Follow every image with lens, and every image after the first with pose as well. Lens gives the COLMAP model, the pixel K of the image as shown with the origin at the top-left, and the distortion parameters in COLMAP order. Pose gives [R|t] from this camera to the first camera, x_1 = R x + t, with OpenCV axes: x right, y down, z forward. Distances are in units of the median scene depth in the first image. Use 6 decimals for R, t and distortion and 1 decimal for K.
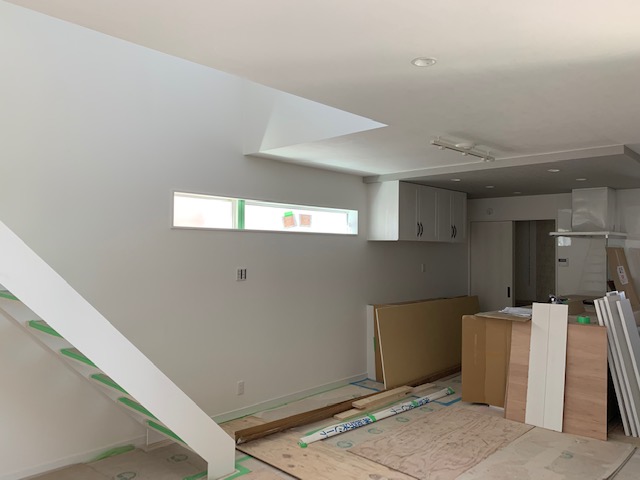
lens RADIAL K [[488.6, 0, 314.7], [0, 488.6, 239.1], [0, 0, 1]] dist [0.004676, -0.000803]
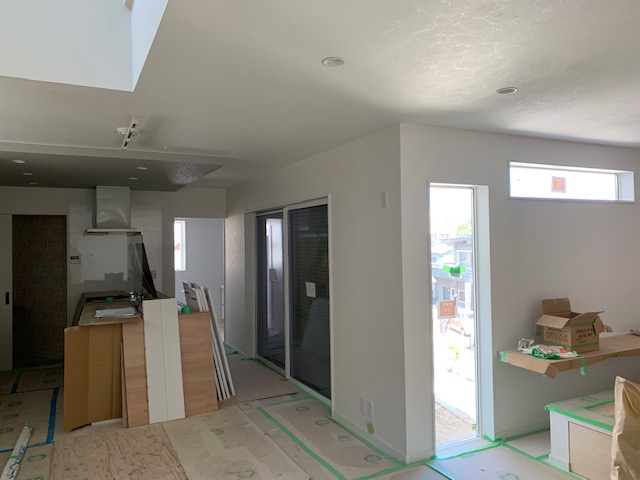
lens RADIAL K [[488.6, 0, 314.7], [0, 488.6, 239.1], [0, 0, 1]] dist [0.004676, -0.000803]
pose [[0.336921, -0.010233, 0.941477, -0.373440], [0.002589, 0.999947, 0.009942, -0.002879], [-0.941529, -0.000912, 0.336929, 0.354882]]
